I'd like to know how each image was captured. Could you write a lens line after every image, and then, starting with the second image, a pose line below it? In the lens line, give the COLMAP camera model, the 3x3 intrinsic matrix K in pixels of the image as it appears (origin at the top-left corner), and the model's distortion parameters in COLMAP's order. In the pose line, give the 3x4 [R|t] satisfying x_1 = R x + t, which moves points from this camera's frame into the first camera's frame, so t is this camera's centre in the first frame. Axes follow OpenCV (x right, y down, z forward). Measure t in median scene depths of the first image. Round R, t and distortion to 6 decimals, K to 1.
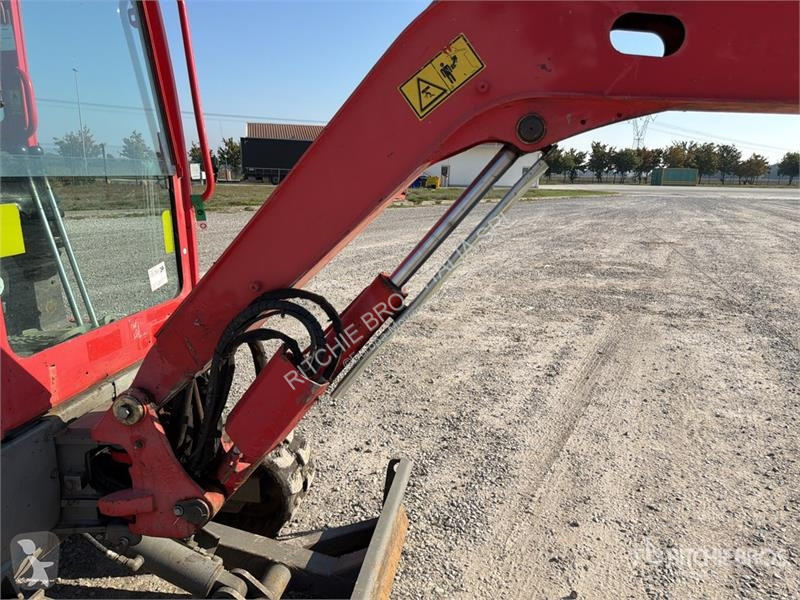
lens RADIAL K [[559.6, 0, 401.8], [0, 559.6, 302.6], [0, 0, 1]] dist [0.110969, -0.164895]
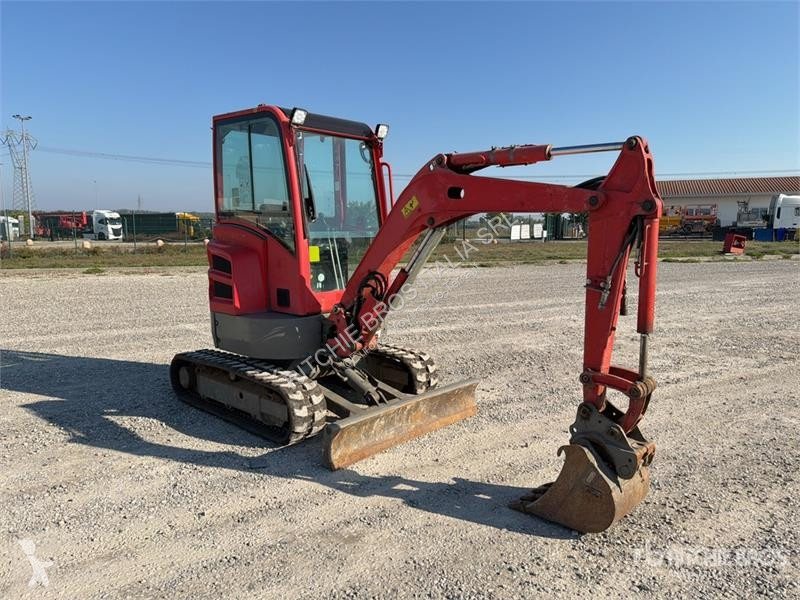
lens RADIAL K [[559.6, 0, 401.8], [0, 559.6, 302.6], [0, 0, 1]] dist [0.110969, -0.164895]
pose [[0.822459, 0.050824, -0.566550, 0.084333], [-0.106040, 0.992240, -0.064926, 0.016571], [0.558854, 0.113476, 0.821466, -0.072921]]
